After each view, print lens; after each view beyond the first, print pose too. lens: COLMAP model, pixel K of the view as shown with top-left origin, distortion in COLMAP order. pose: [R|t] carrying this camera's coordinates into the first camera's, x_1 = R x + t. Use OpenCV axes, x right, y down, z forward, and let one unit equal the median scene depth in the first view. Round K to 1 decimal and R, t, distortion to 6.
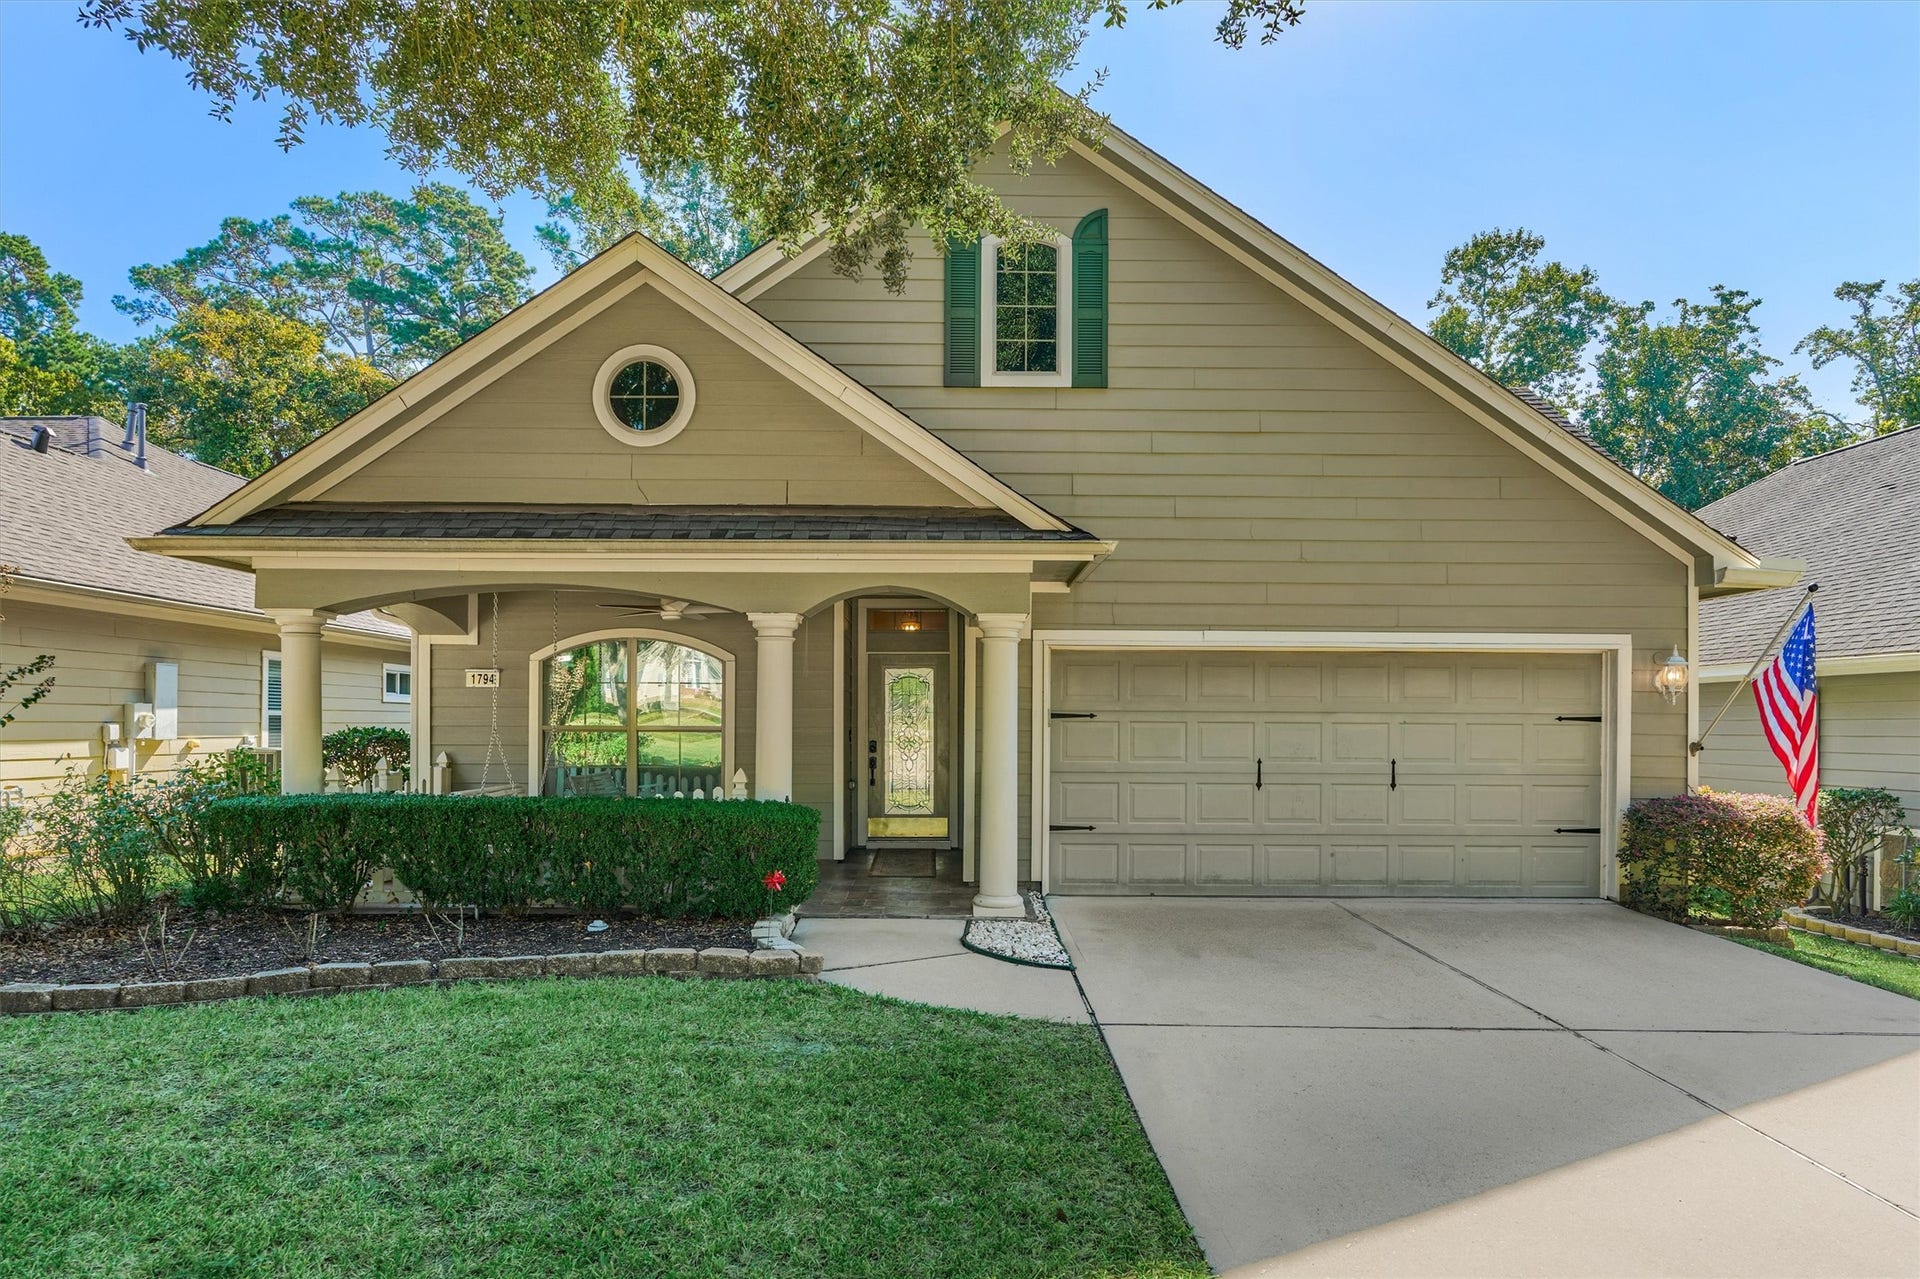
lens RADIAL K [[987.5, 0, 956.6], [0, 987.5, 734.0], [0, 0, 1]] dist [-0.004303, -0.000164]
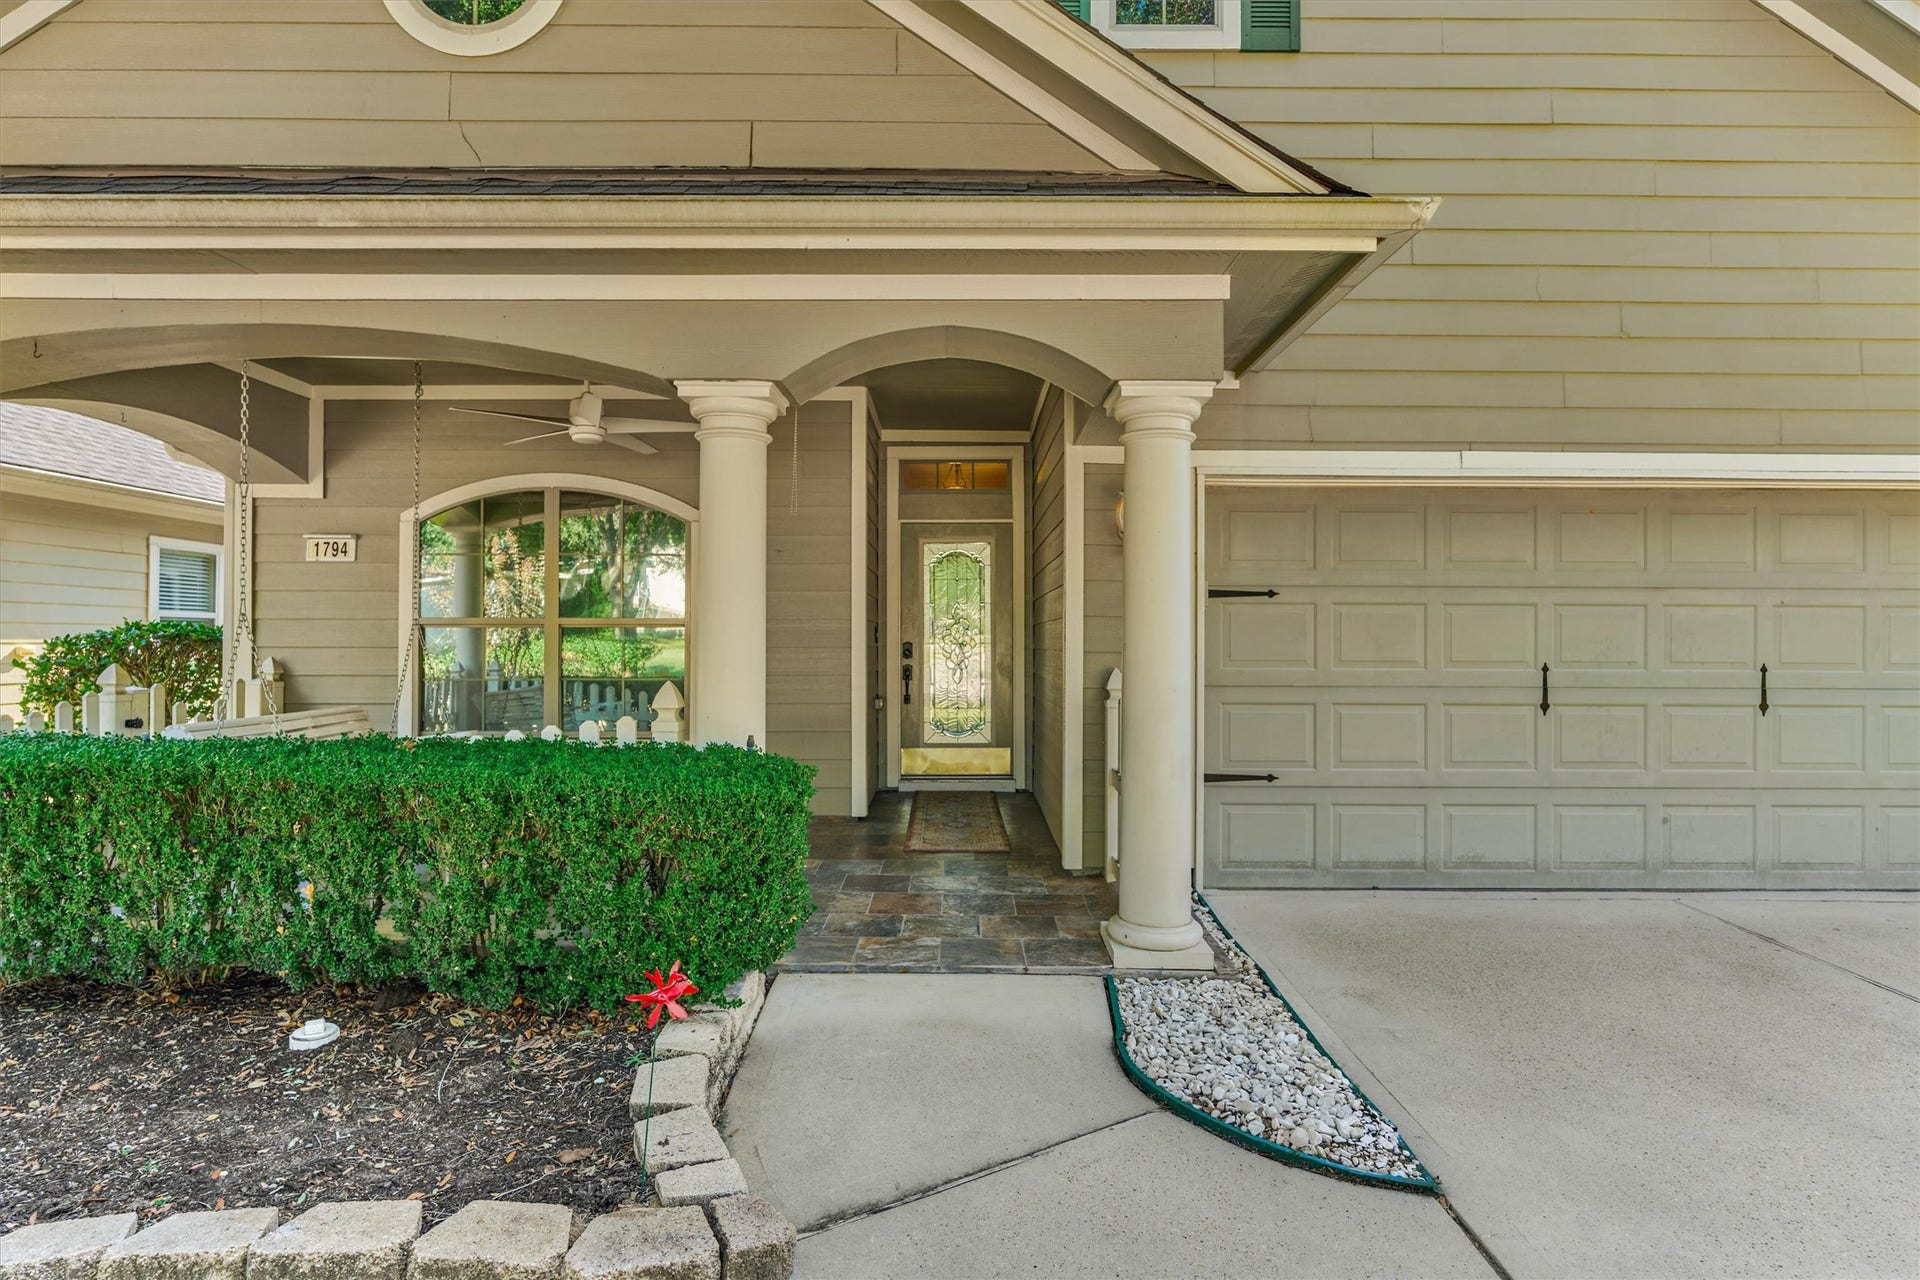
lens RADIAL K [[896.0, 0, 967.3], [0, 896.0, 643.5], [0, 0, 1]] dist [0.001416, 0.000289]
pose [[0.999965, -0.002477, -0.008014, -0.046452], [0.002436, 0.999984, -0.005139, 0.014599], [0.008026, 0.005120, 0.999955, 0.443683]]
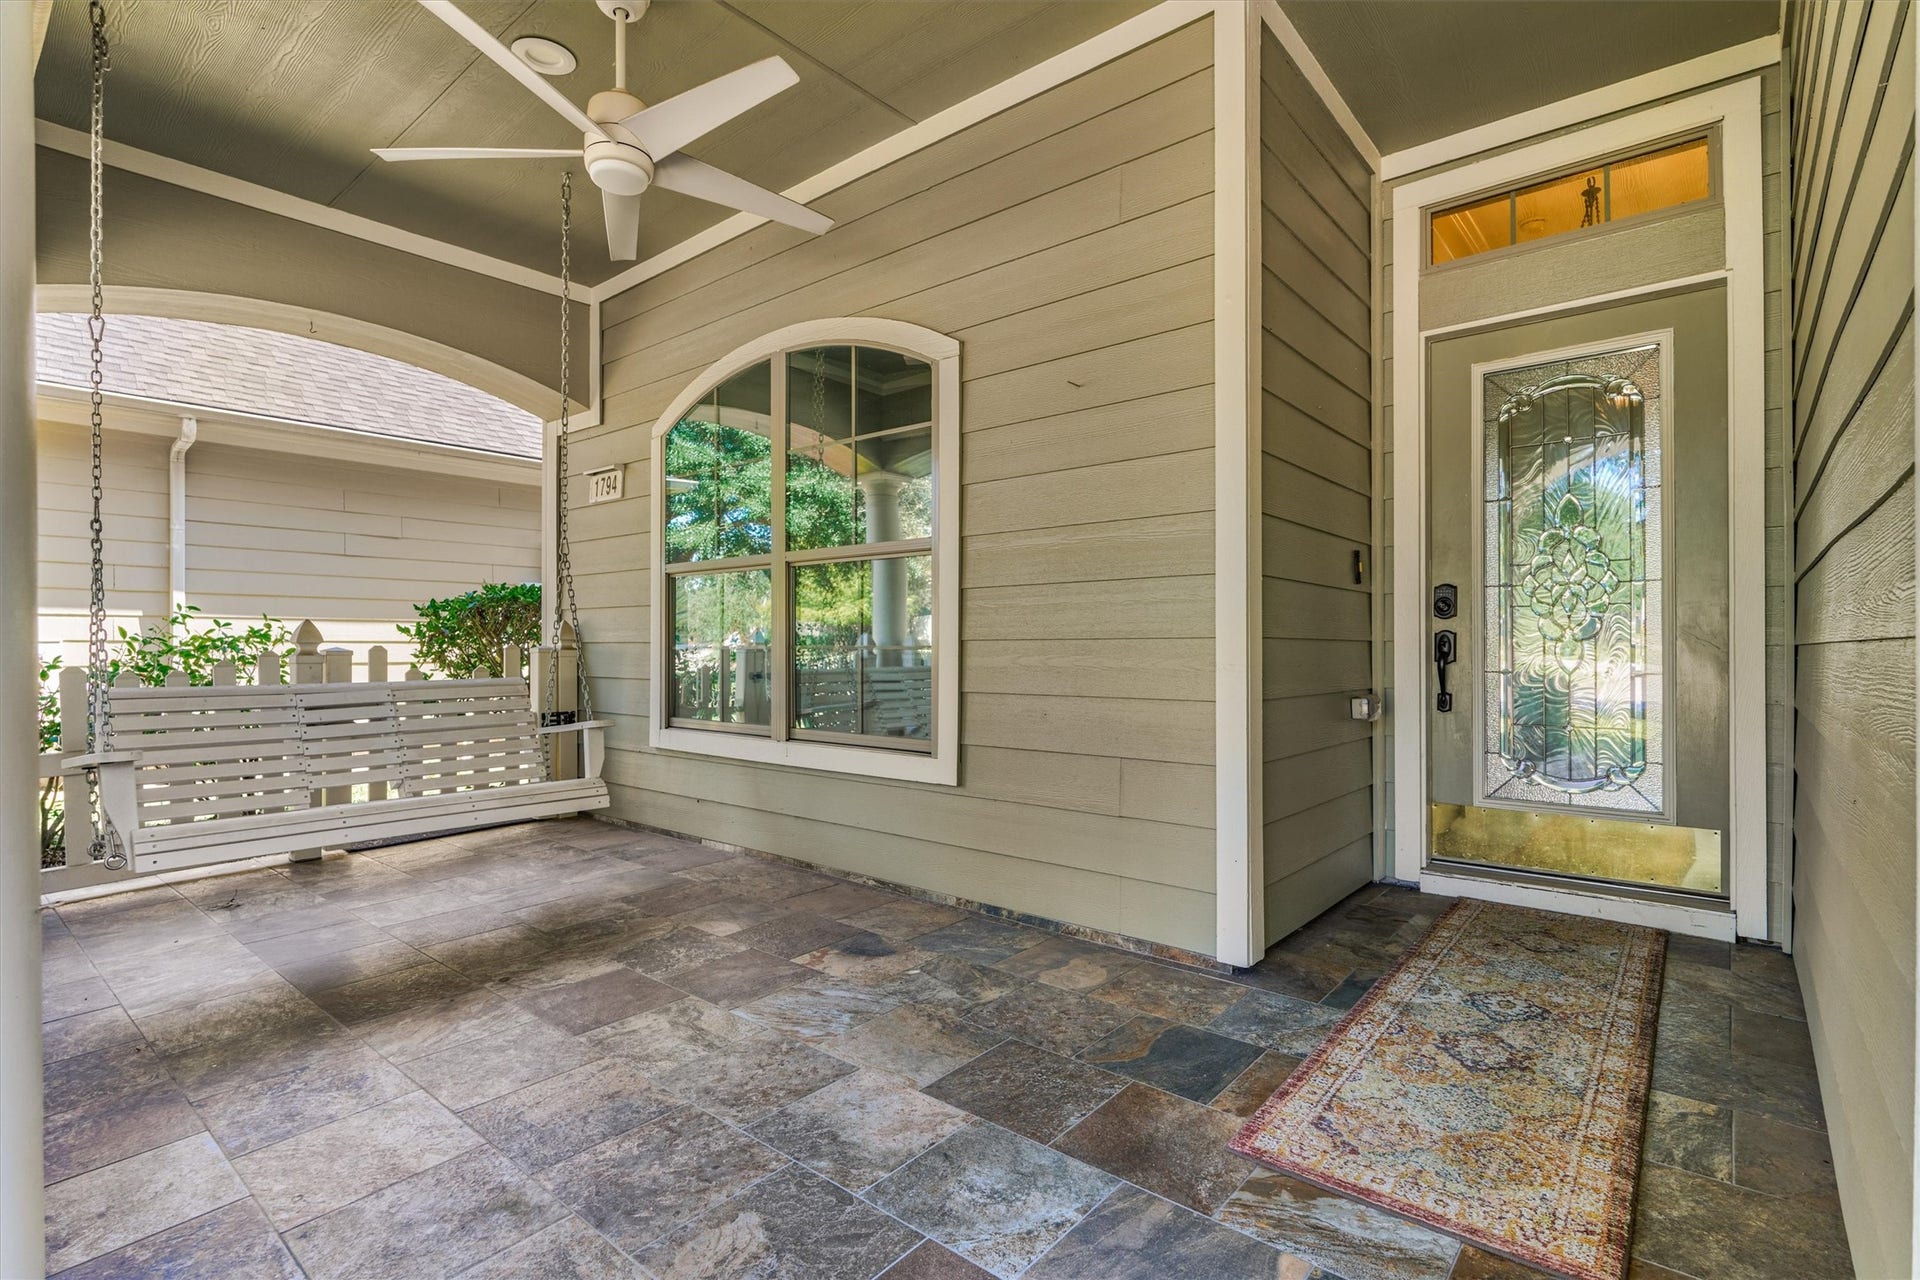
lens RADIAL K [[896.0, 0, 967.3], [0, 896.0, 643.5], [0, 0, 1]] dist [0.001416, 0.000289]
pose [[0.764925, -0.004697, -0.644102, -0.010496], [0.002476, 0.999987, -0.004352, 0.038295], [0.644114, 0.001734, 0.764927, 0.849880]]
